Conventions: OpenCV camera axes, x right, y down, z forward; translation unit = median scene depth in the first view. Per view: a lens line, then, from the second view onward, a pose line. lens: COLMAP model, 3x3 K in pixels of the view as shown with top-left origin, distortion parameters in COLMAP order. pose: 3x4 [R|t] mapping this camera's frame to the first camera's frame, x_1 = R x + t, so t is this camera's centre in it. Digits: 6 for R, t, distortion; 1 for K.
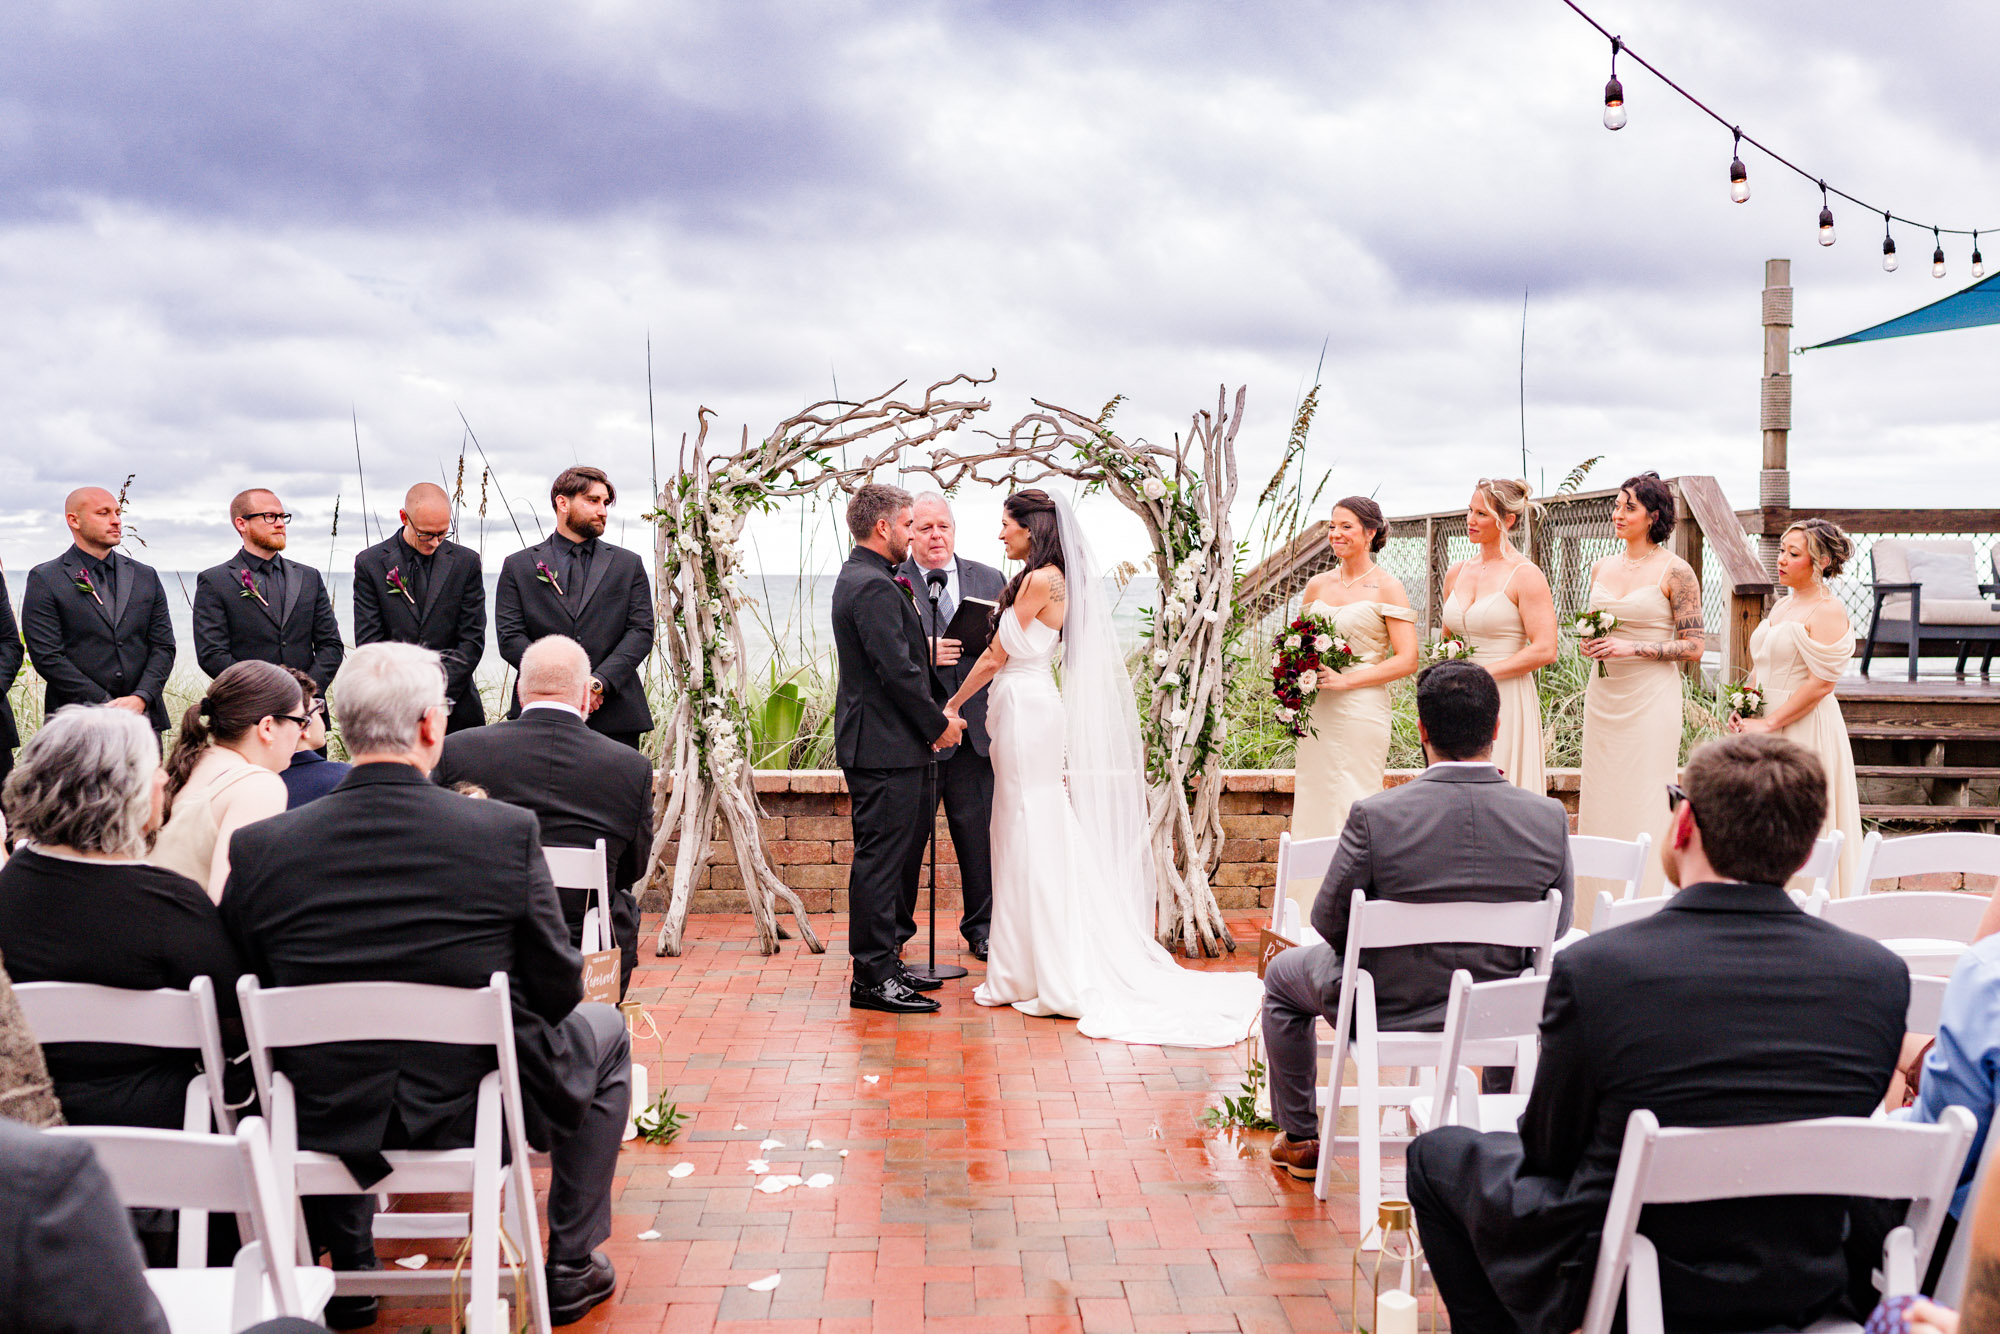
lens RADIAL K [[2490.2, 0, 1007.7], [0, 2490.2, 677.5], [0, 0, 1]] dist [-0.006193, 0.000000]
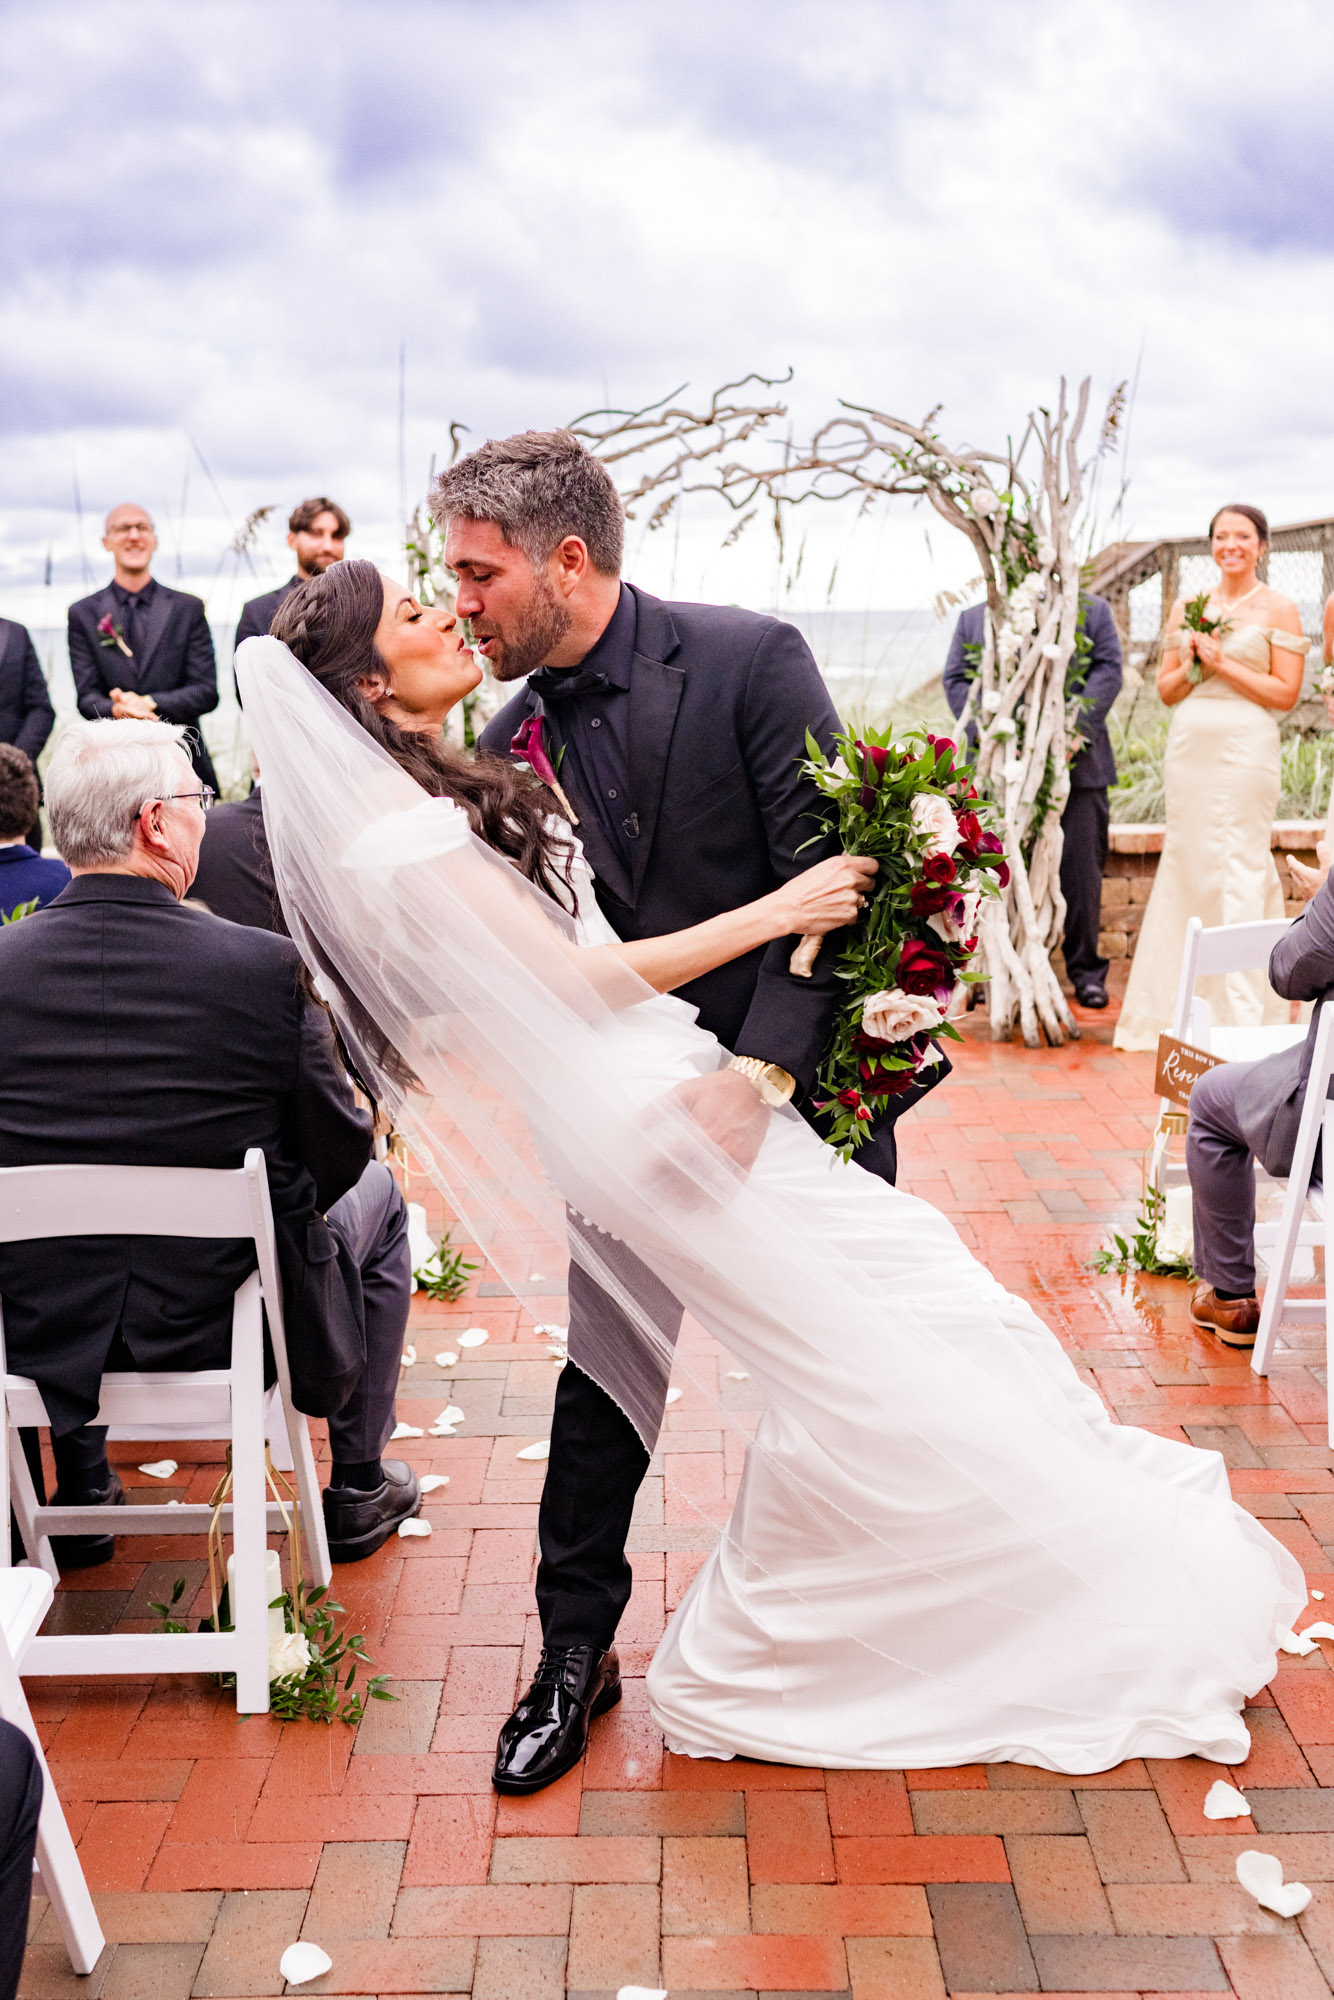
lens RADIAL K [[2490.2, 0, 559.9], [0, 2490.2, 944.6], [0, 0, 1]] dist [-0.006193, 0.000000]
pose [[0.997427, -0.016226, -0.069833, -0.028600], [0.022343, 0.995894, 0.087726, -0.003029], [0.068123, -0.089060, 0.993694, 0.128373]]
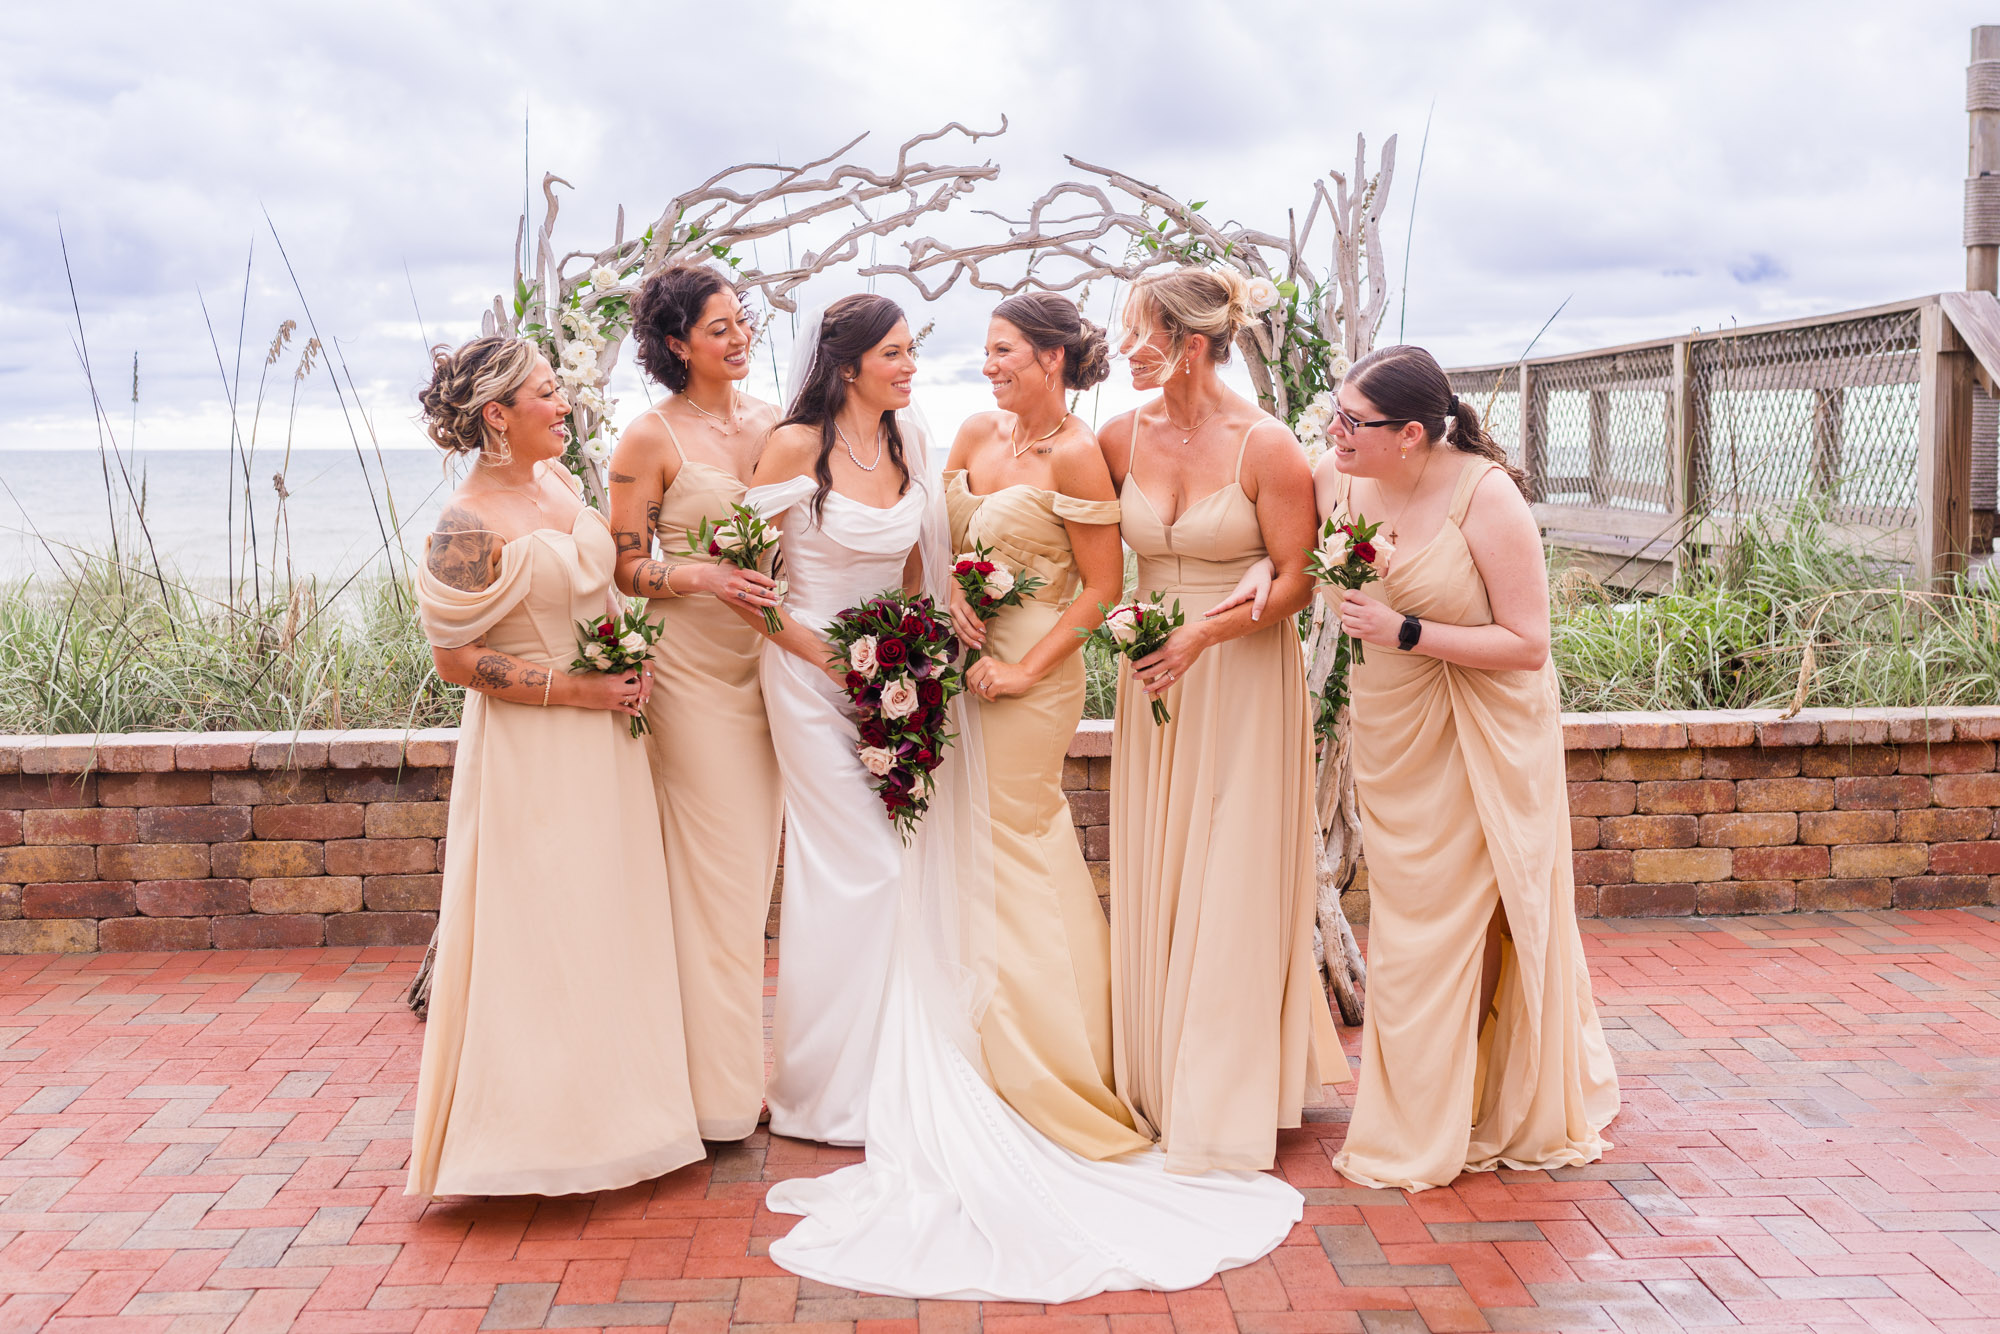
lens RADIAL K [[2490.2, 0, 1046.2], [0, 2490.2, 610.4], [0, 0, 1]] dist [-0.006193, 0.000000]
pose [[0.999572, -0.010859, 0.027152, -0.013721], [0.010136, 0.999595, 0.026607, -0.012651], [-0.027430, -0.026320, 0.999277, 0.356221]]
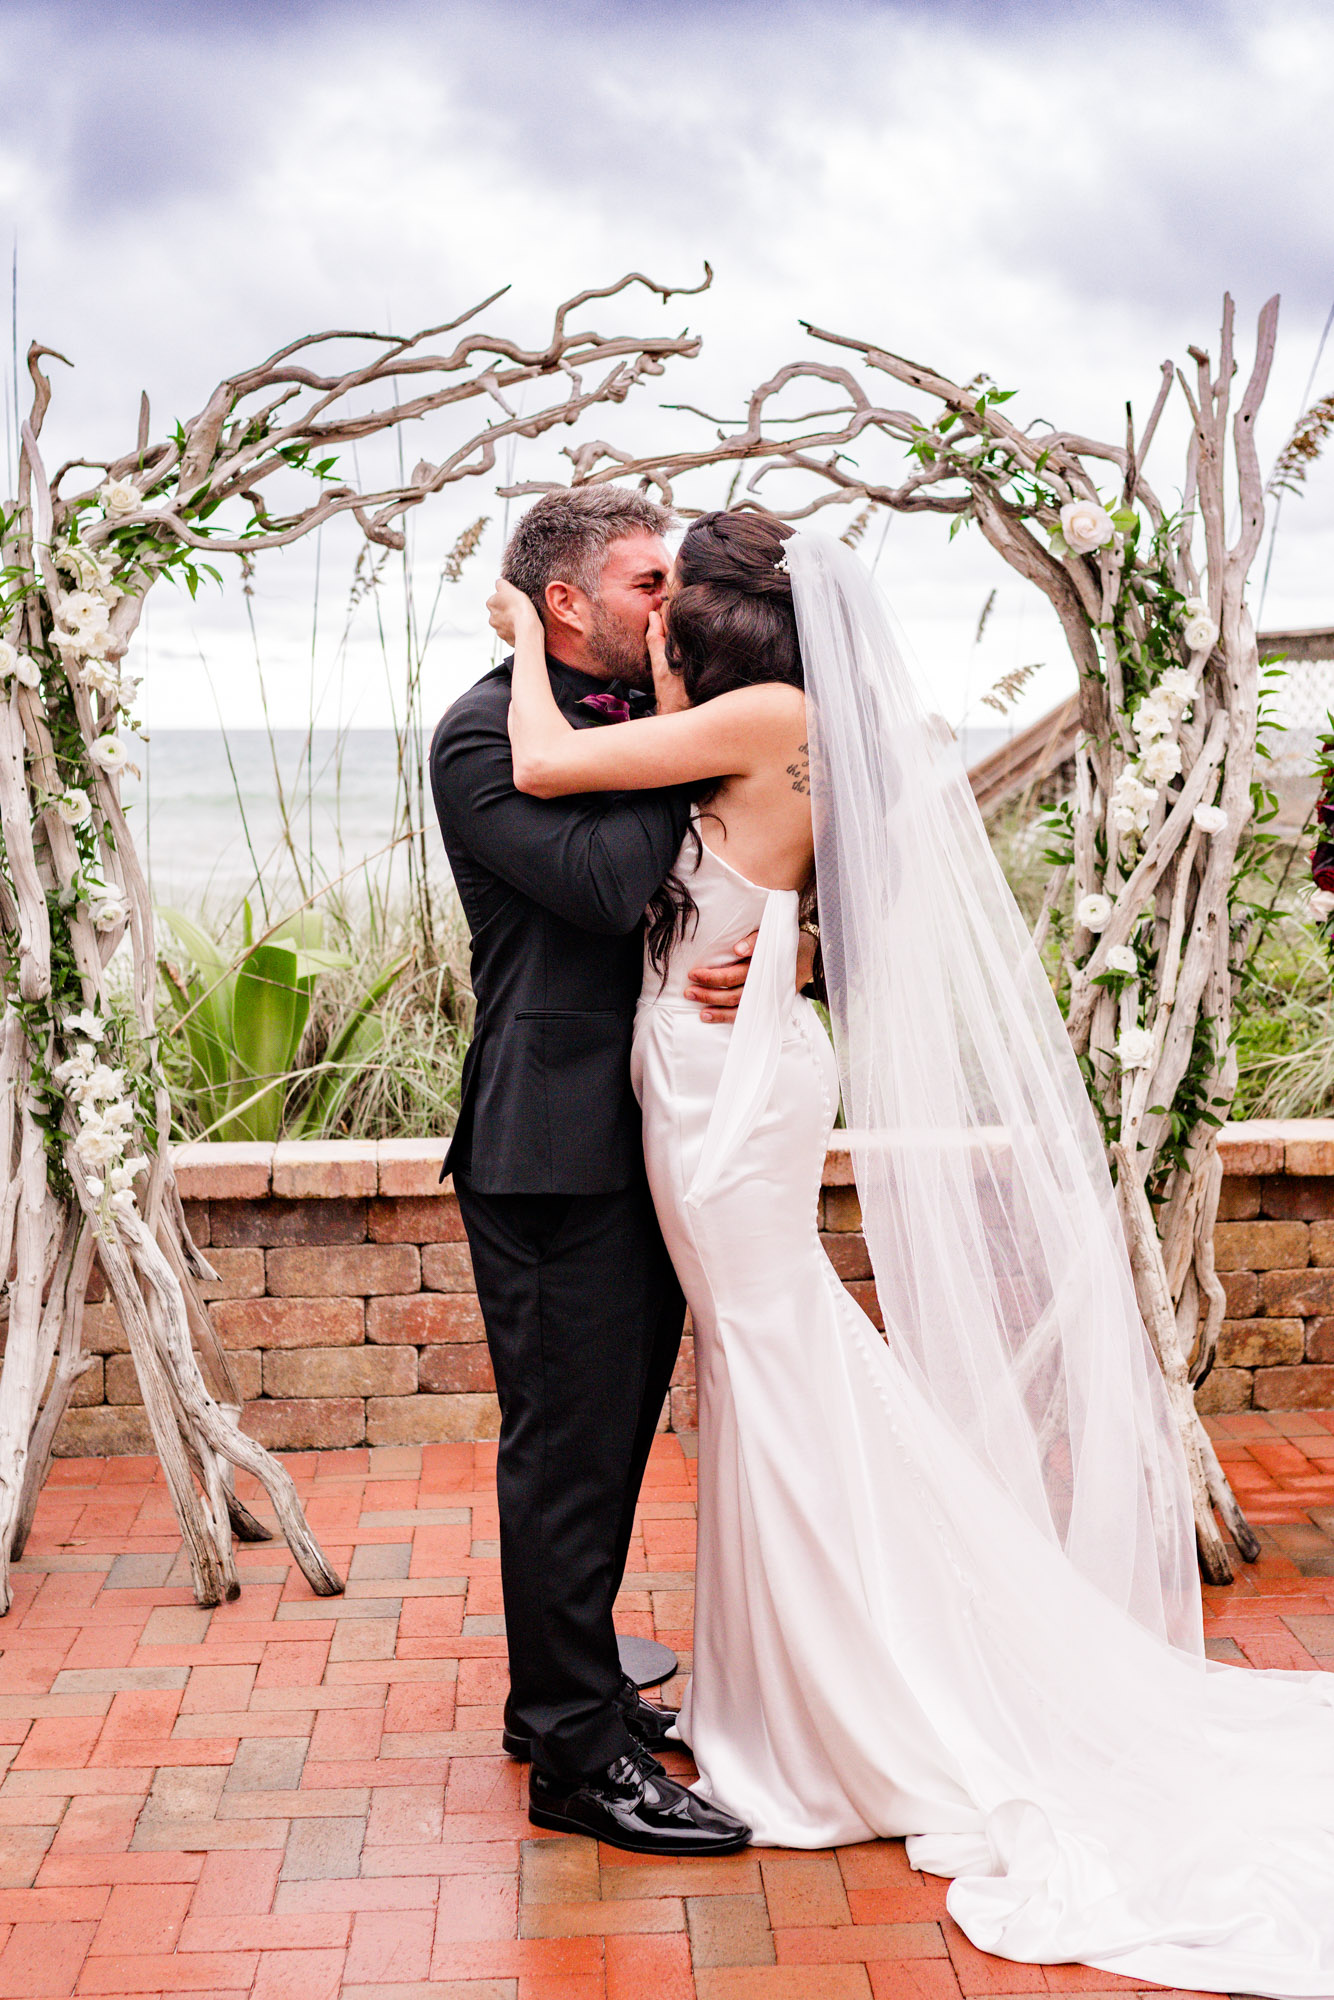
lens RADIAL K [[2749.1, 0, 811.7], [0, 2749.1, 952.7], [0, 0, 1]] dist [0.000573, 0.000000]
pose [[0.997750, -0.013574, 0.065659, -0.021217], [0.010422, 0.998788, 0.048113, -0.024980], [-0.066233, -0.047321, 0.996681, 0.512606]]
